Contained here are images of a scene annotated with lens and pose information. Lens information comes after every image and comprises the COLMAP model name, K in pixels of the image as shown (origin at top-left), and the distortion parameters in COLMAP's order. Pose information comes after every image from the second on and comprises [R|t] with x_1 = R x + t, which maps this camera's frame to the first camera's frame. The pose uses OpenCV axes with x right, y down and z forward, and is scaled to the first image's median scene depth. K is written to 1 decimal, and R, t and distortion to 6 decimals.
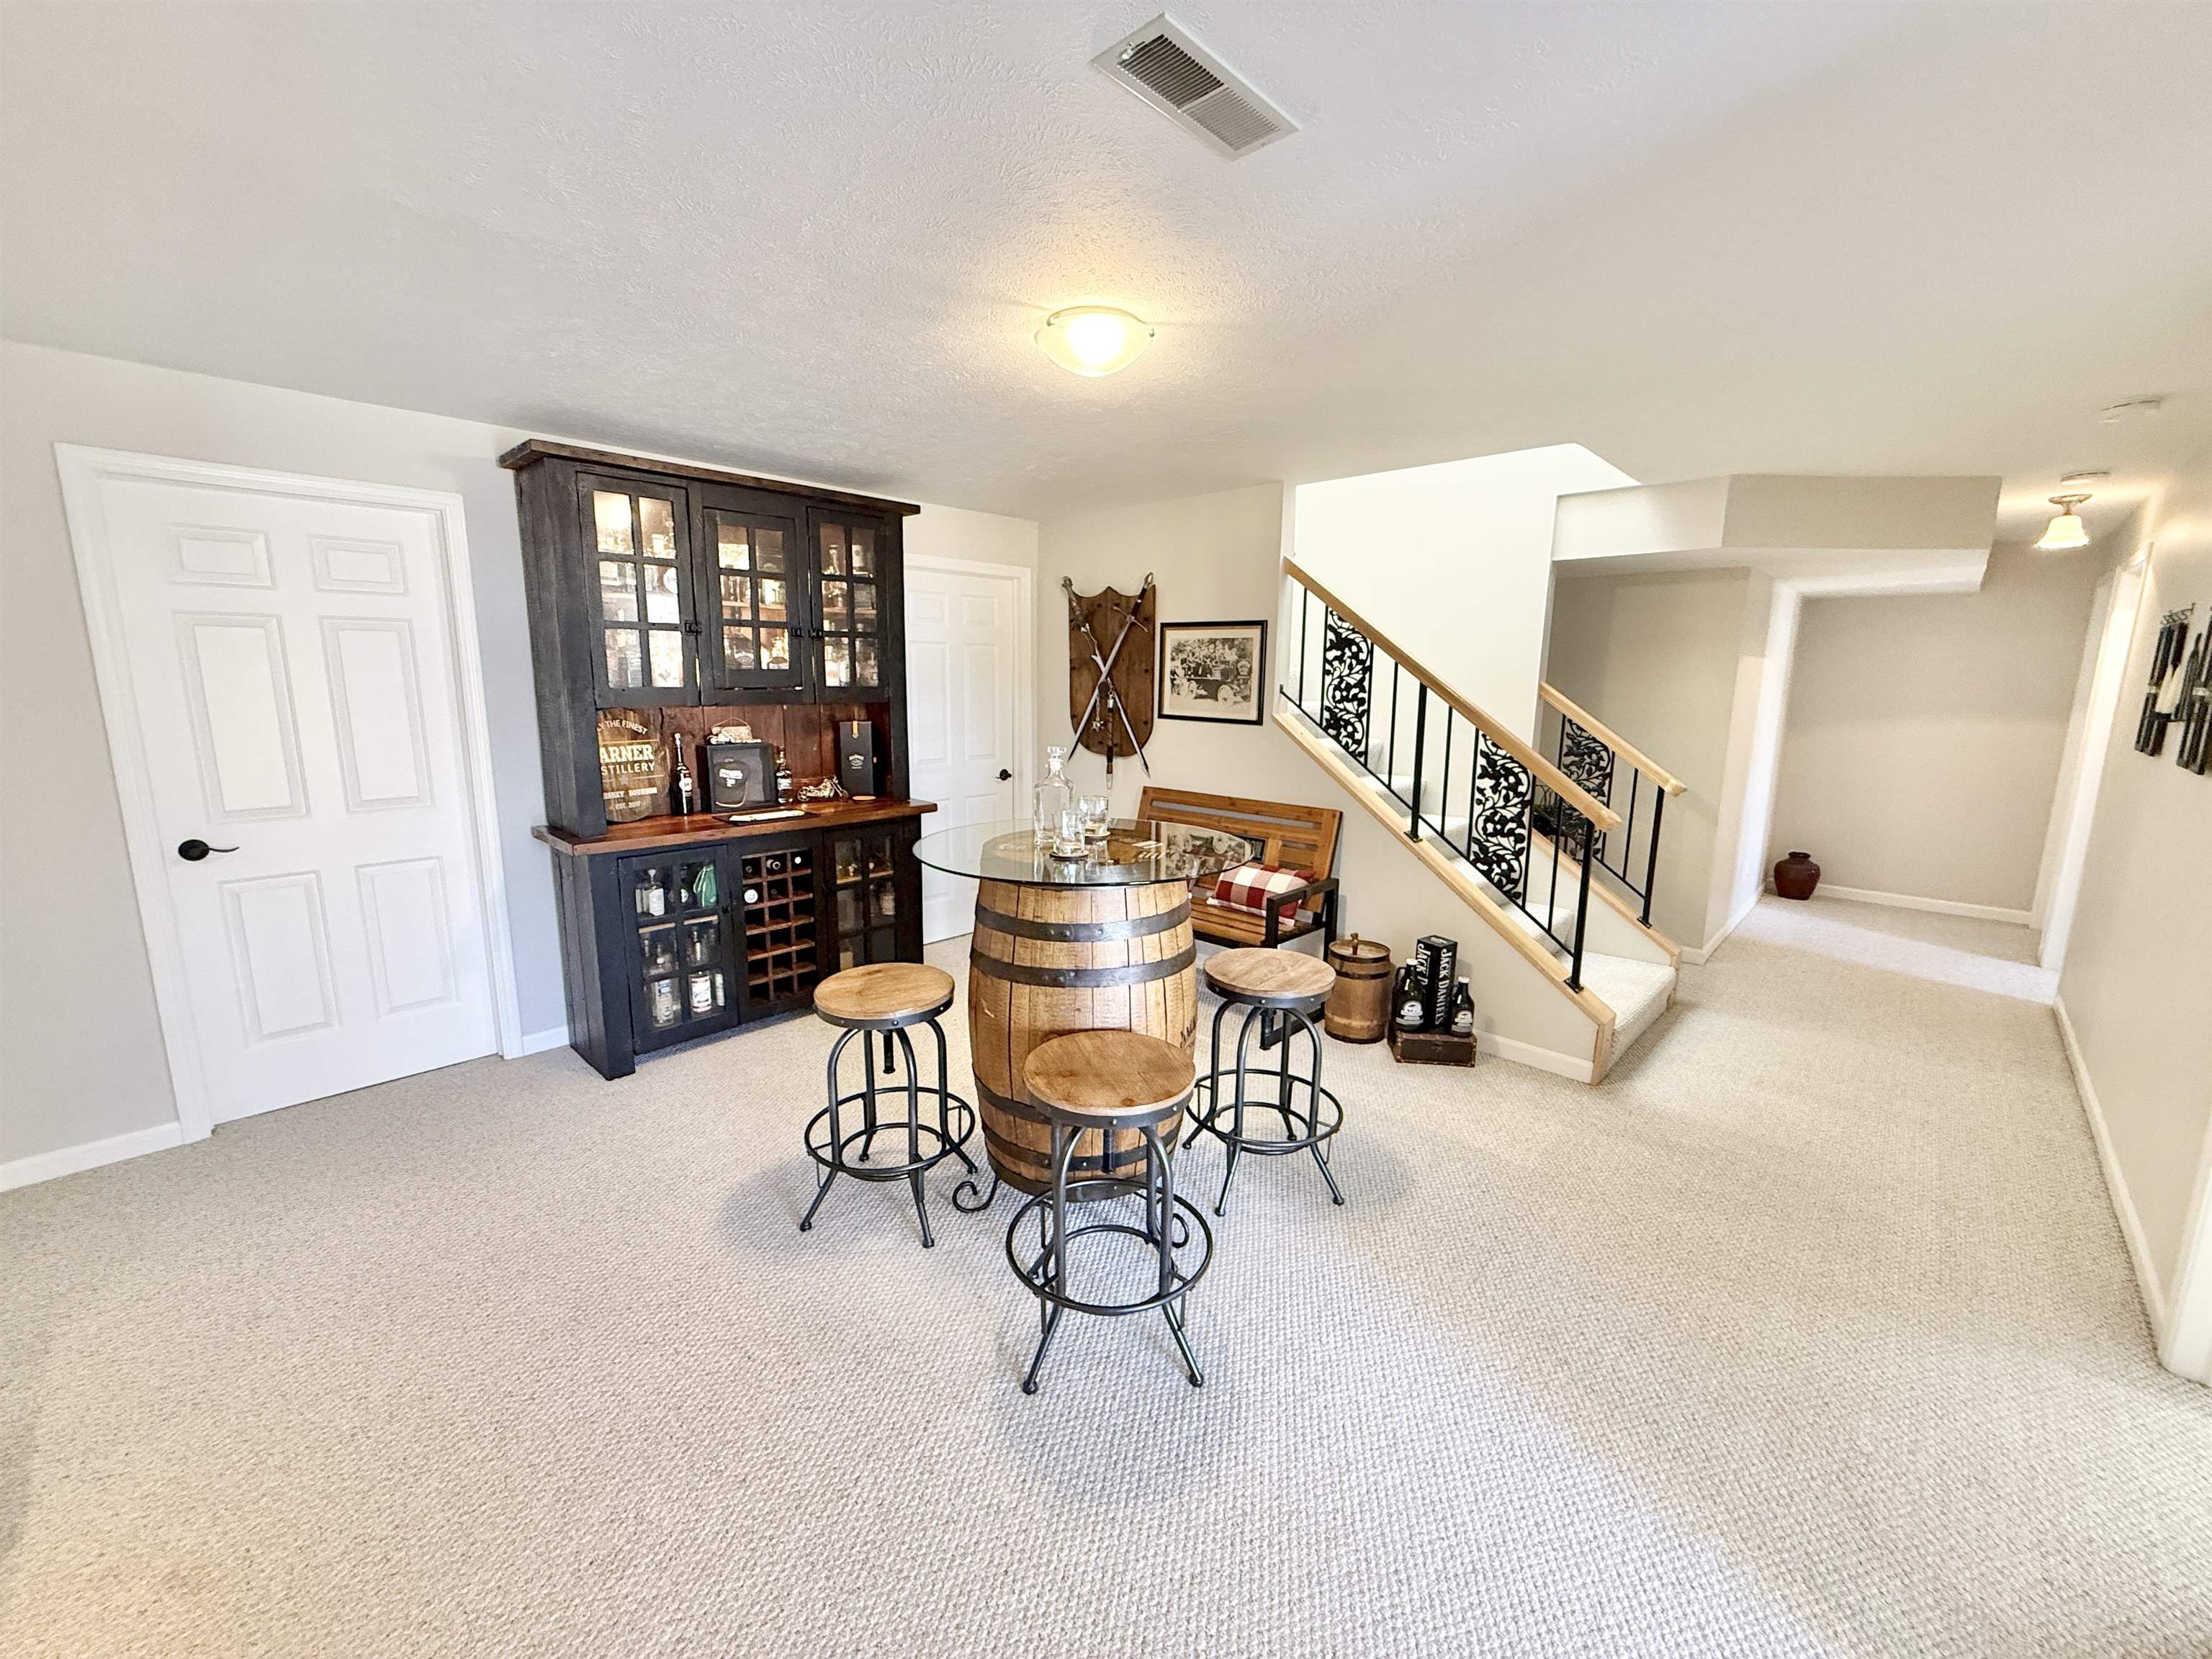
lens RADIAL K [[882.1, 0, 1107.8], [0, 882.1, 827.1], [0, 0, 1]] dist [0.003495, -0.000759]
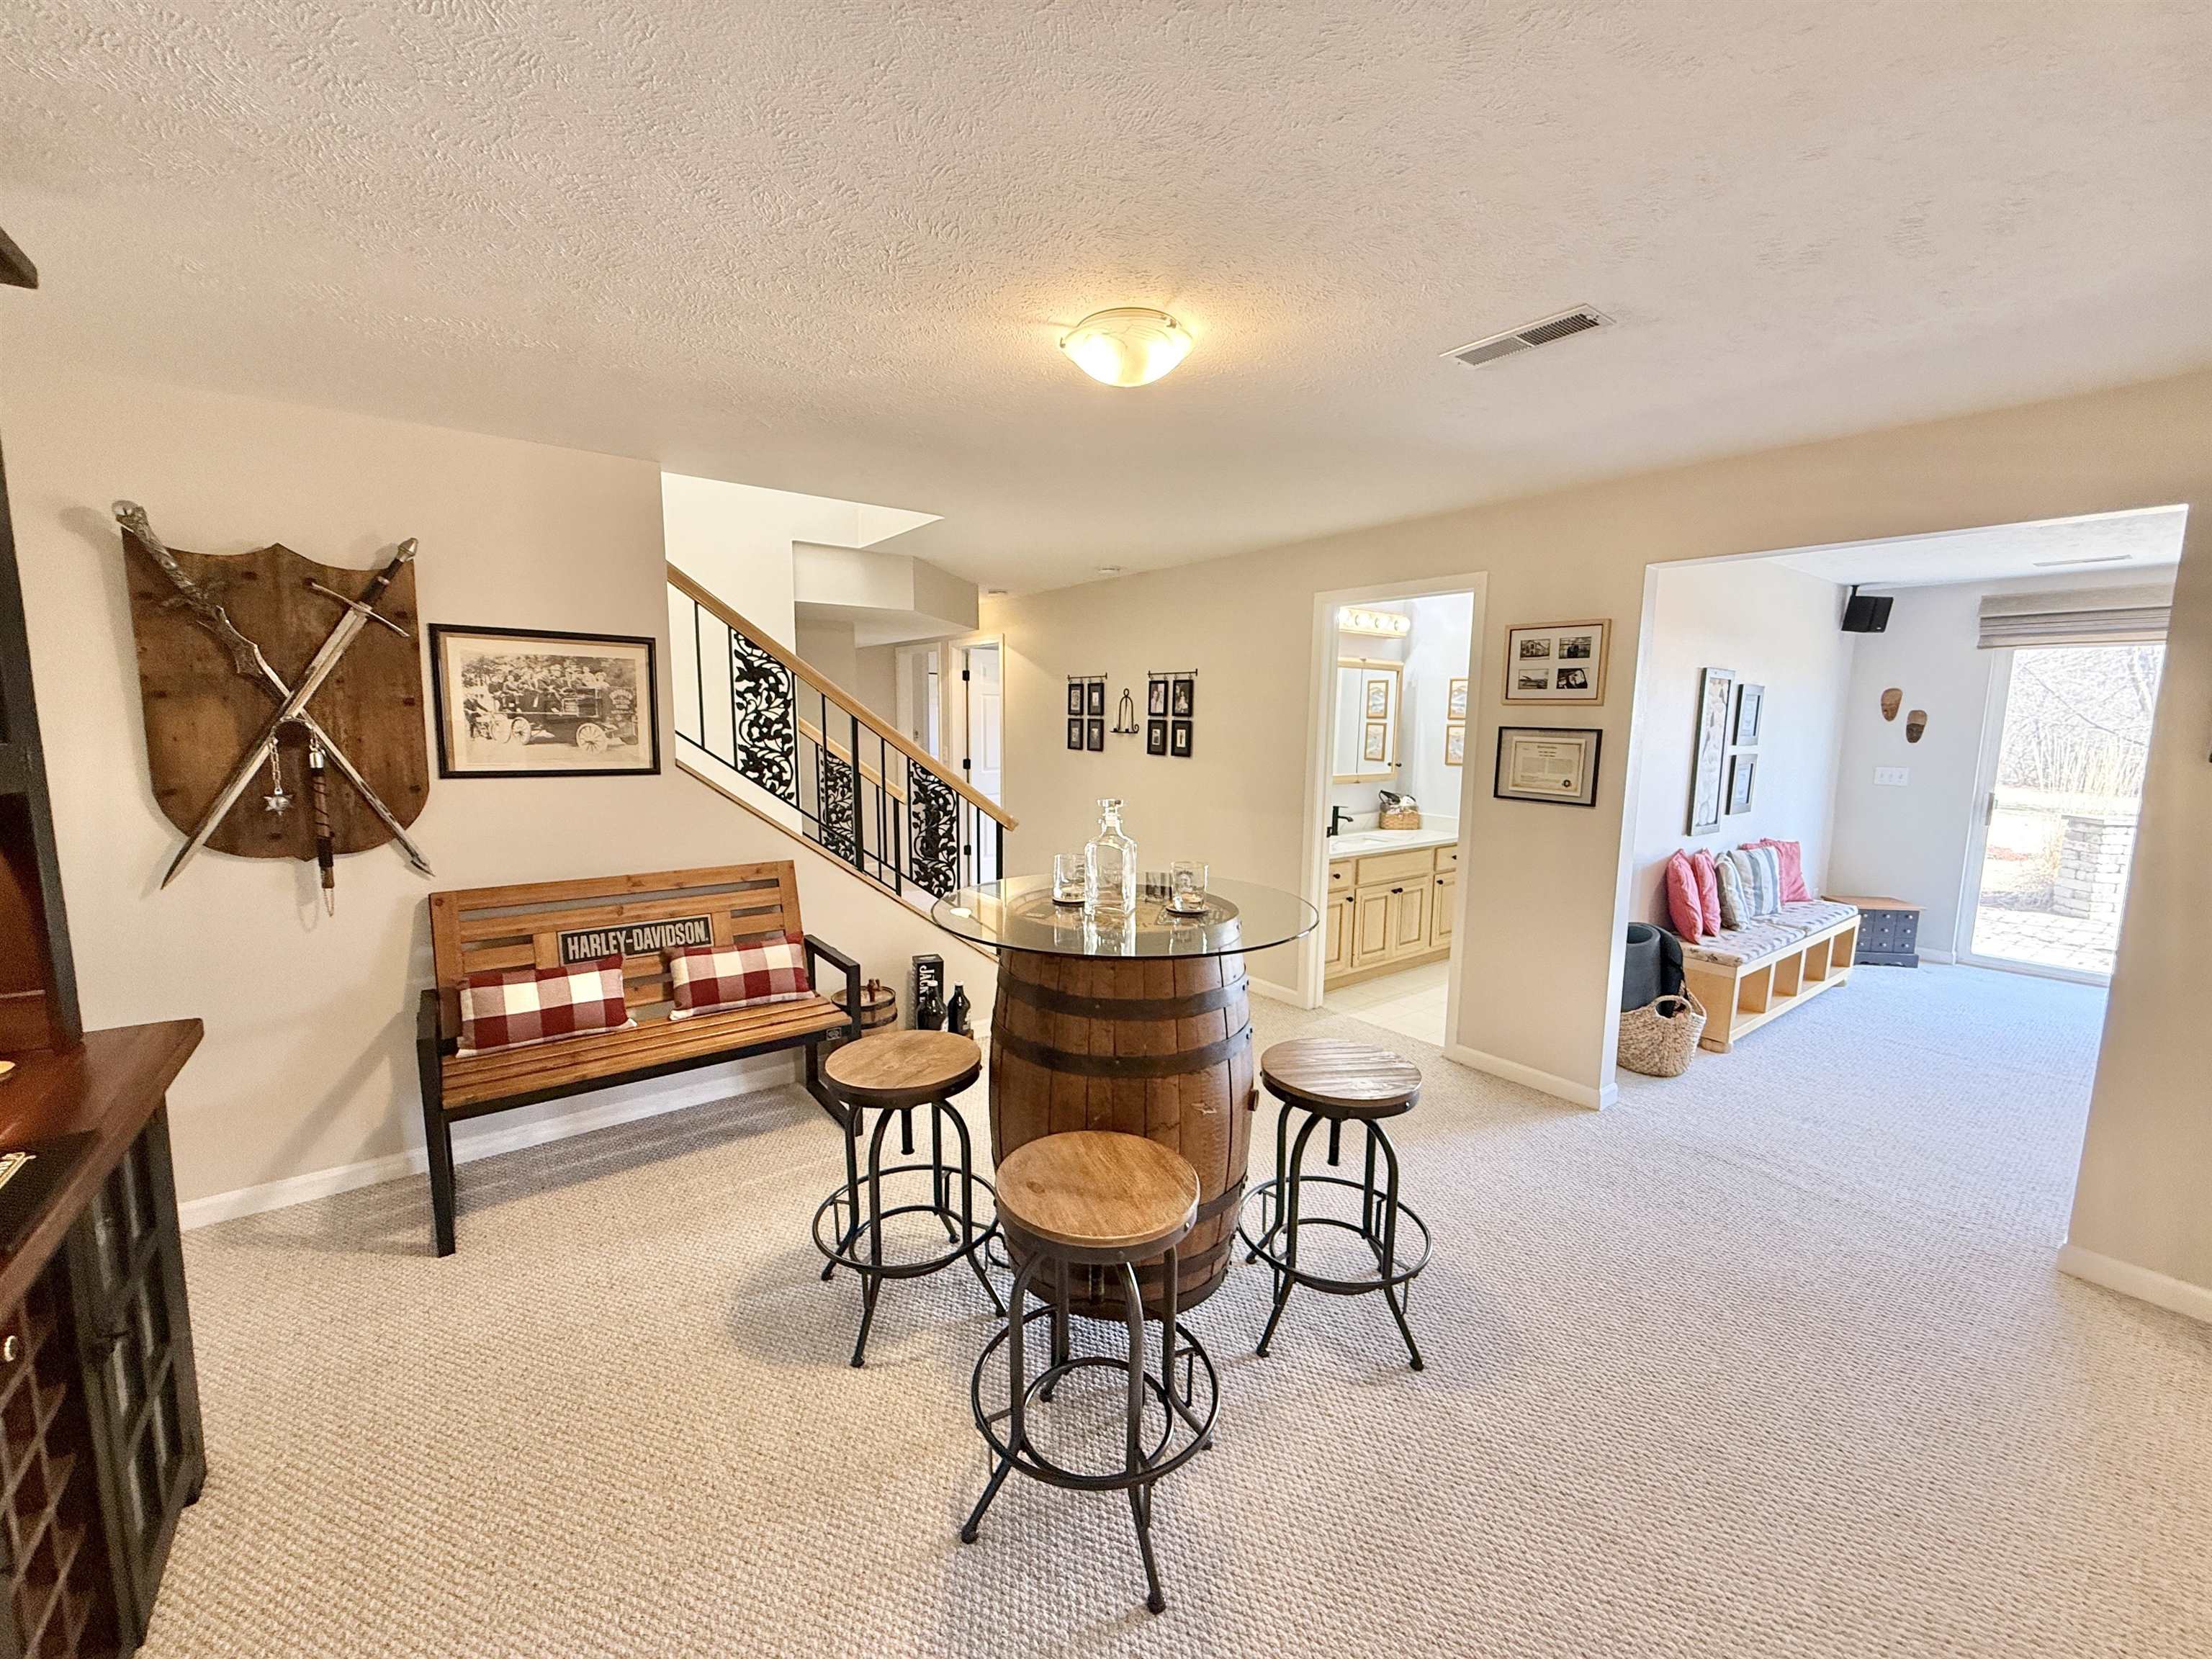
lens RADIAL K [[882.1, 0, 1111.9], [0, 882.1, 821.6], [0, 0, 1]] dist [0.003495, -0.000759]
pose [[0.147607, -0.126669, 0.980901, -0.544586], [0.162755, 0.981355, 0.102236, -0.093354], [-0.975563, 0.144556, 0.165471, 0.518624]]
